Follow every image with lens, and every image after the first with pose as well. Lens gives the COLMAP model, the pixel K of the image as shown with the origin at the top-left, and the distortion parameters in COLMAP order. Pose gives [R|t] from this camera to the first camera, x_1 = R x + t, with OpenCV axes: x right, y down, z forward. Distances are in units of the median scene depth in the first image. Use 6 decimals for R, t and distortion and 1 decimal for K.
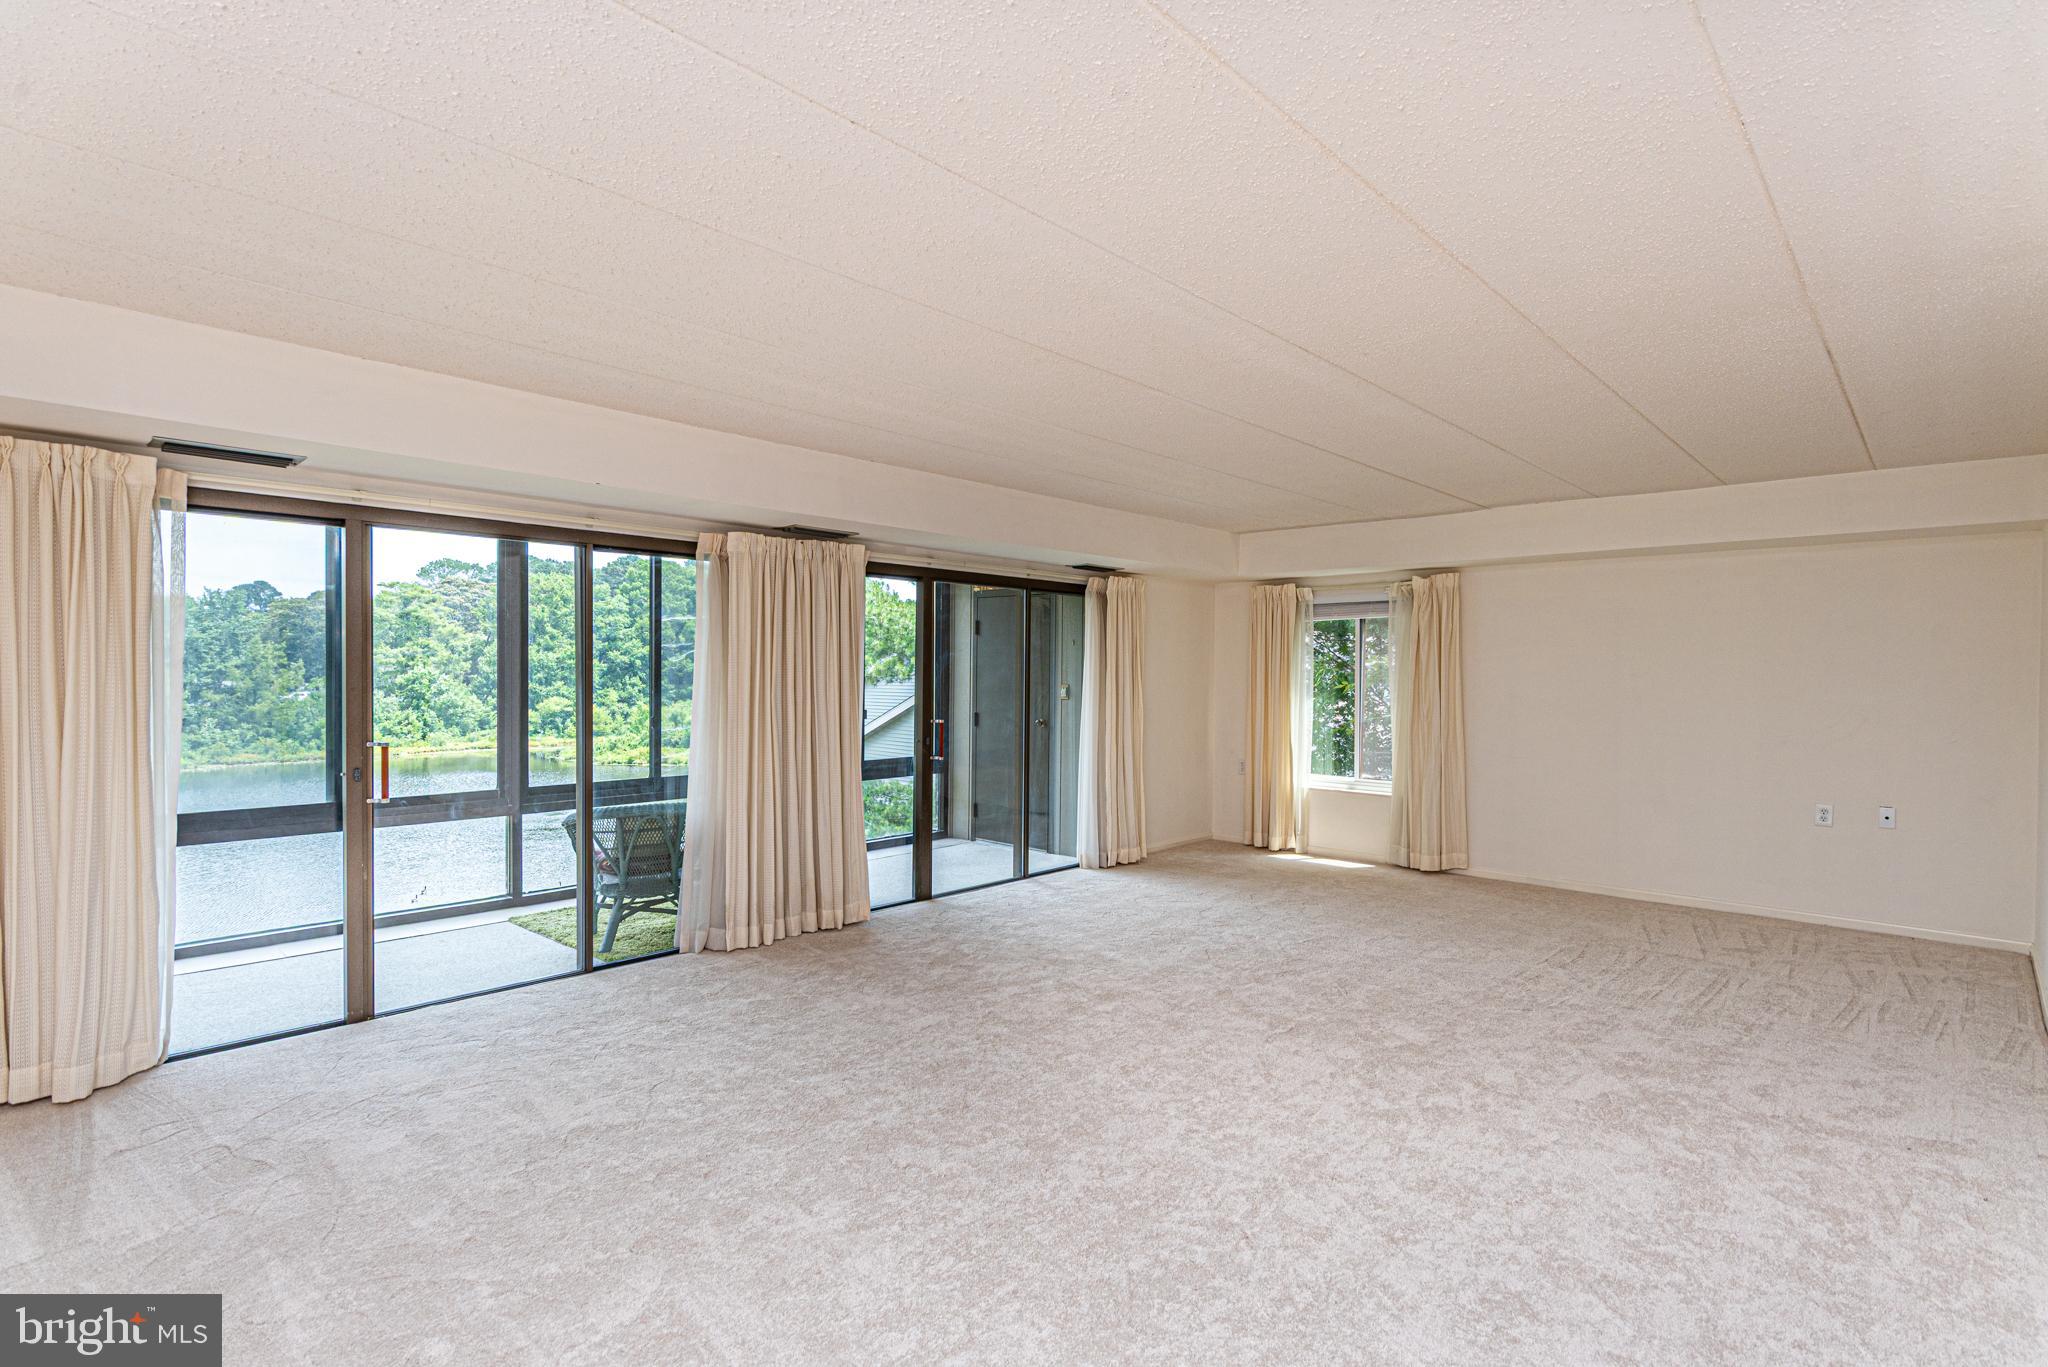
lens RADIAL K [[997.4, 0, 1005.2], [0, 997.4, 676.8], [0, 0, 1]] dist [0.000072, 0.008046]
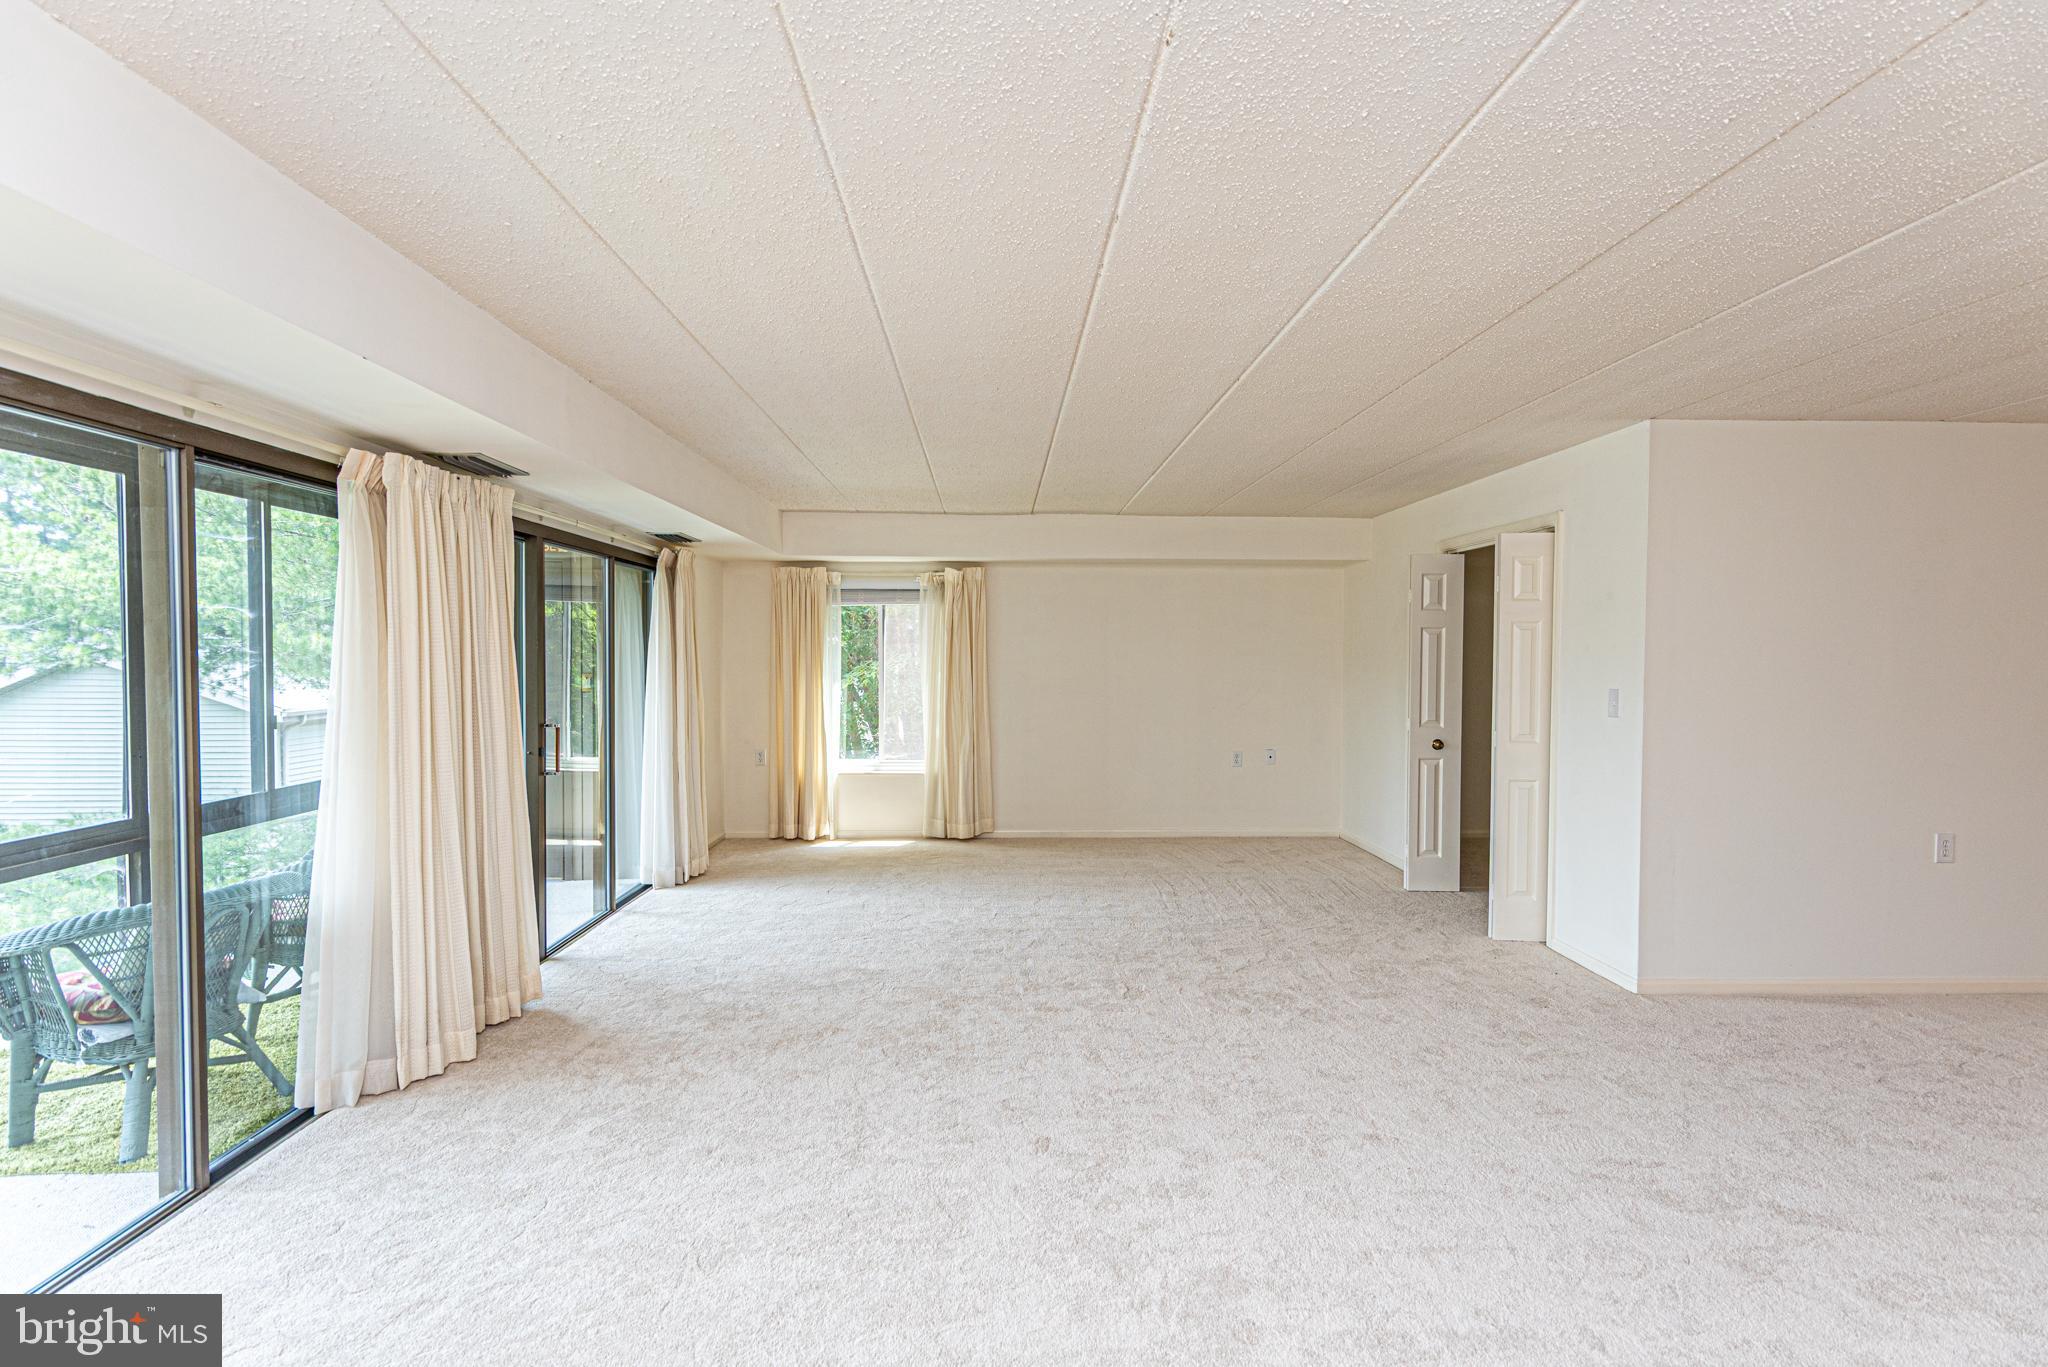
lens RADIAL K [[1032.2, 0, 1017.3], [0, 1032.2, 678.1], [0, 0, 1]] dist [0.002845, -0.000476]
pose [[0.702388, -0.021077, 0.711482, -0.363067], [0.005415, 0.999691, 0.024270, -0.009052], [-0.711774, -0.013194, 0.702285, 0.177221]]
